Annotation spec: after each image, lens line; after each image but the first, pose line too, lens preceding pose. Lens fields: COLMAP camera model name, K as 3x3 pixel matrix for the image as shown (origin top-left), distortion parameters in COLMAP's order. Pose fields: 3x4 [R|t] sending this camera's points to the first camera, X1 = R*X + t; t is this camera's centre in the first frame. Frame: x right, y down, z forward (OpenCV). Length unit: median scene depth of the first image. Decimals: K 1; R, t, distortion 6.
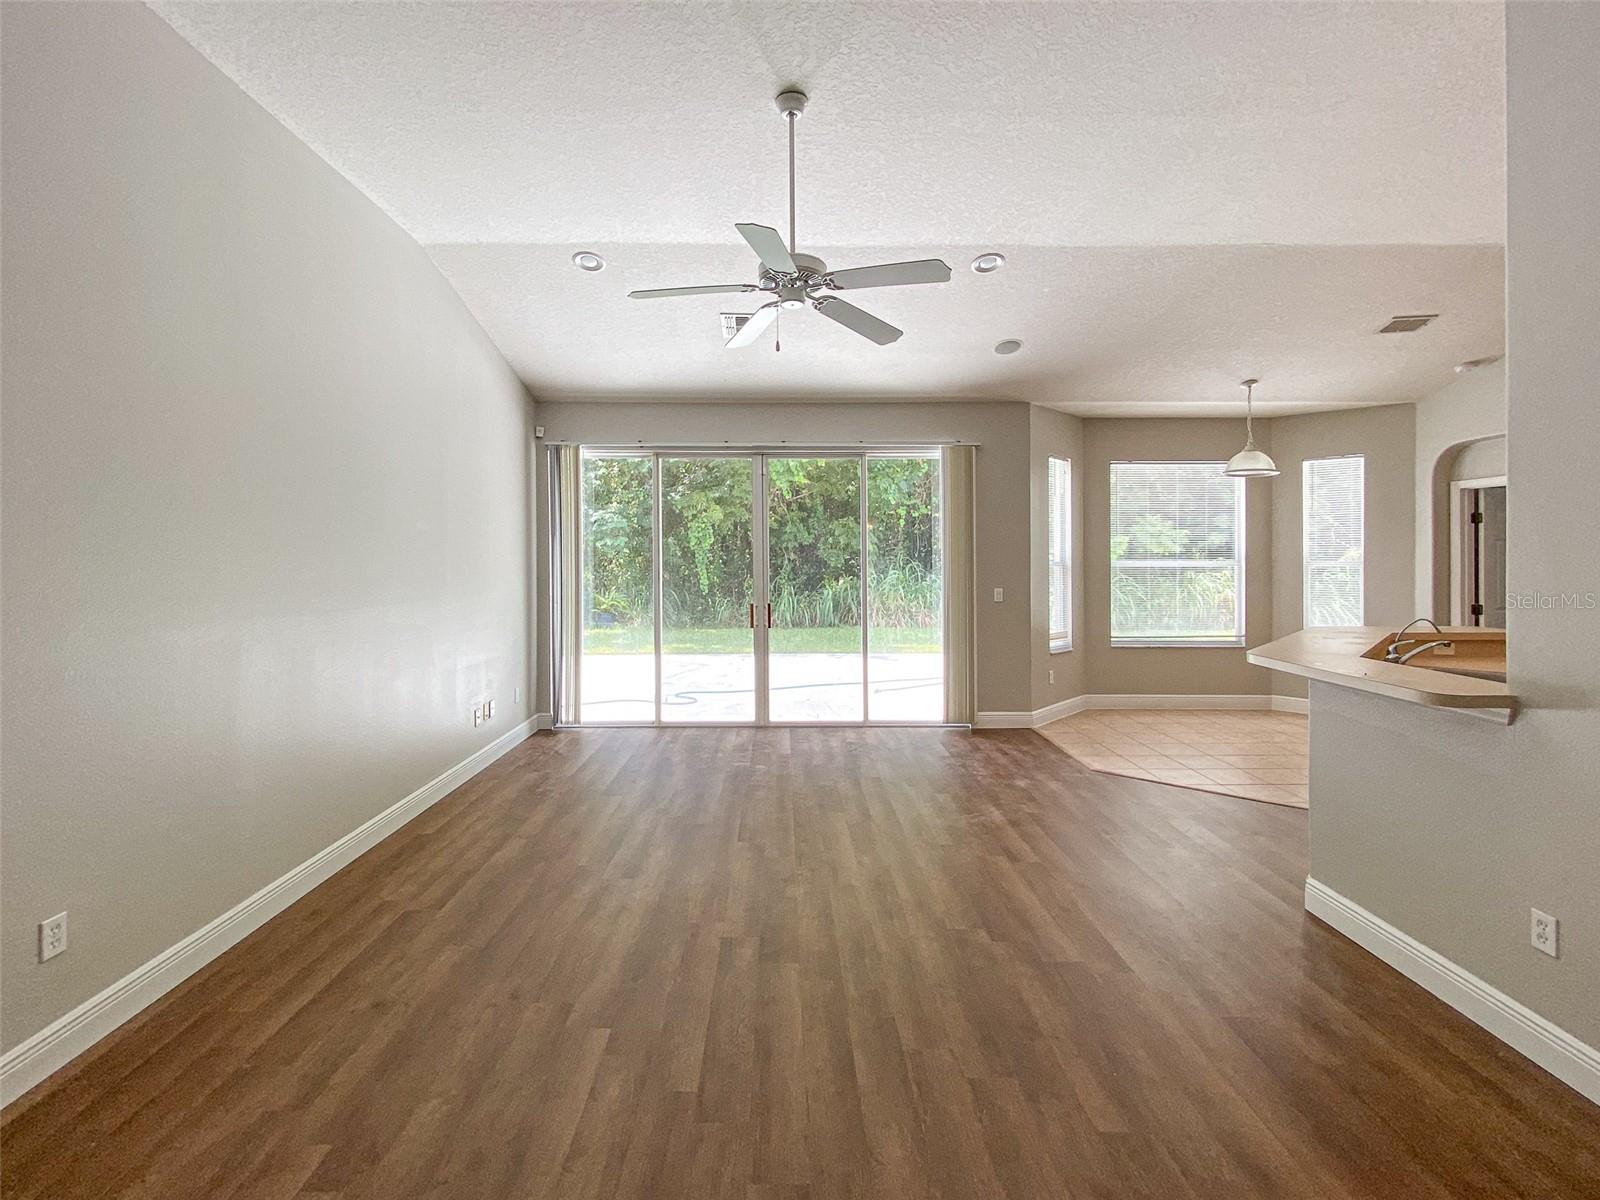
lens RADIAL K [[709.4, 0, 780.9], [0, 709.4, 560.6], [0, 0, 1]] dist [0.008510, -0.003055]
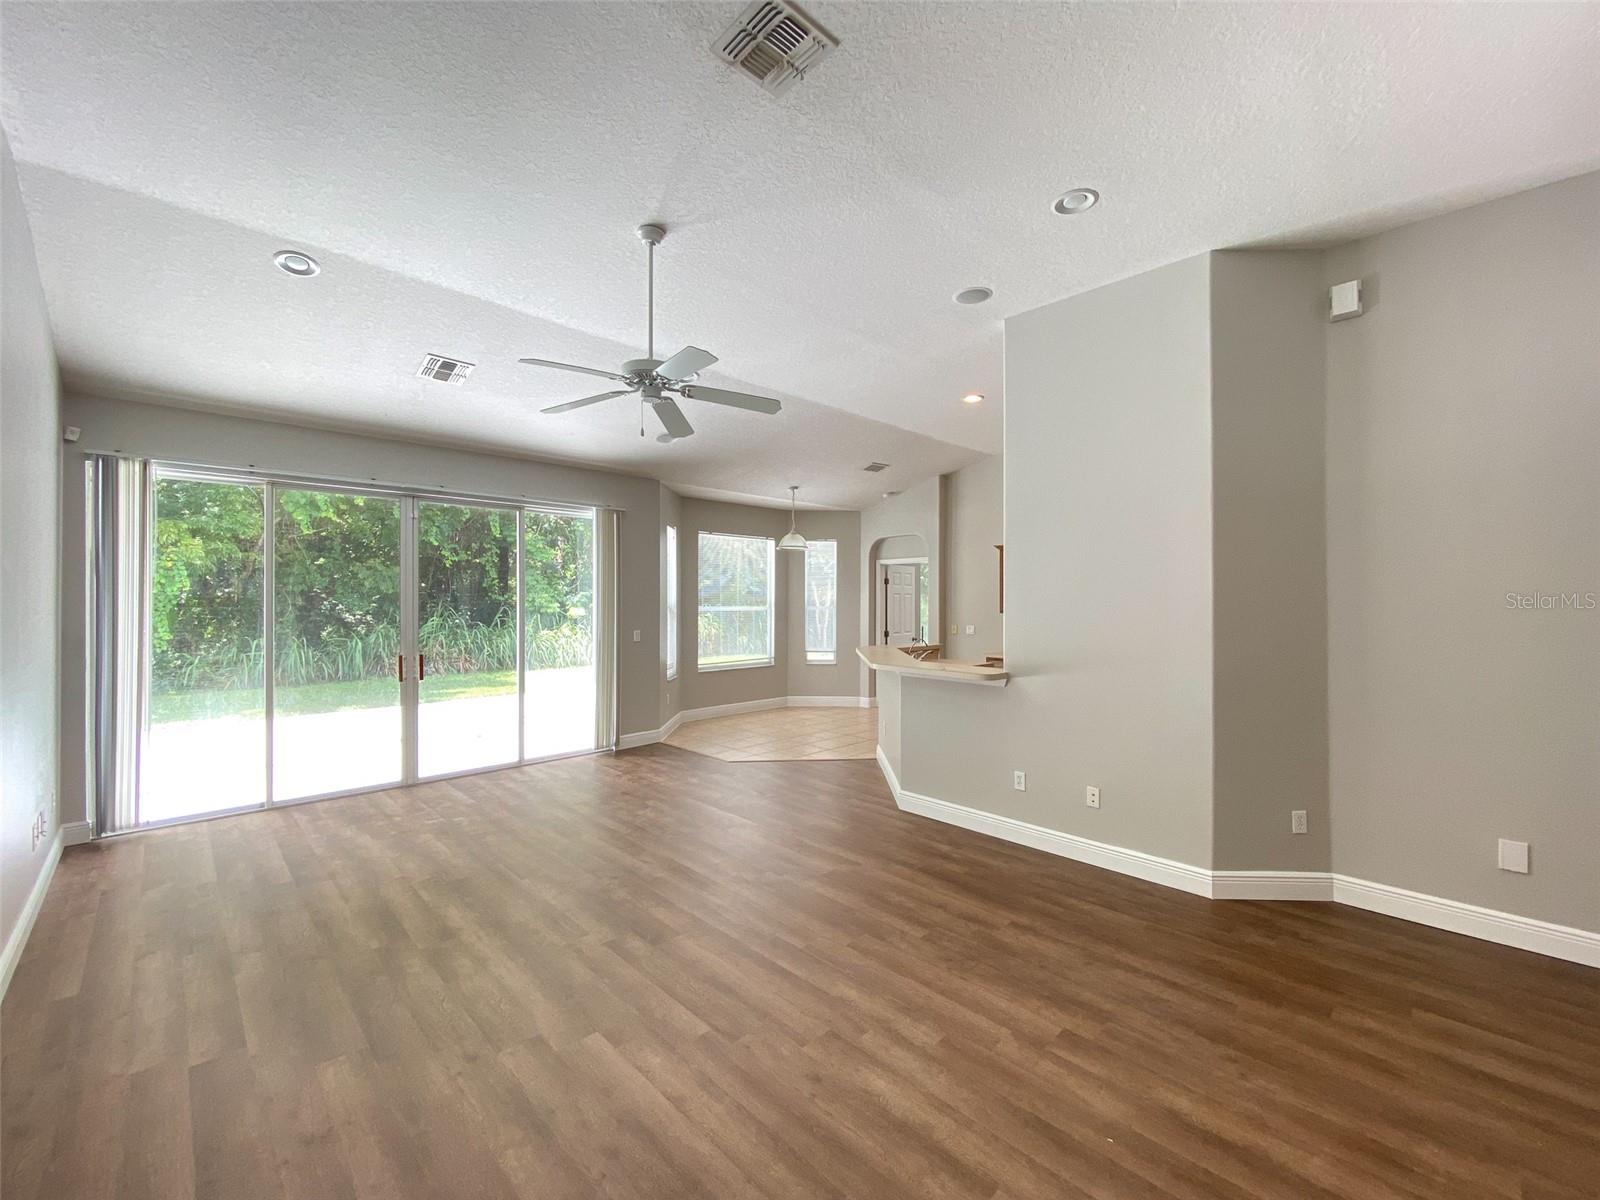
lens RADIAL K [[655.8, 0, 794.9], [0, 655.8, 598.3], [0, 0, 1]] dist [0.000180, -0.002661]
pose [[0.721240, 0.002053, 0.692682, -0.283955], [0.004477, 0.999961, -0.007625, -0.005581], [-0.692671, 0.008601, 0.721202, 0.015105]]
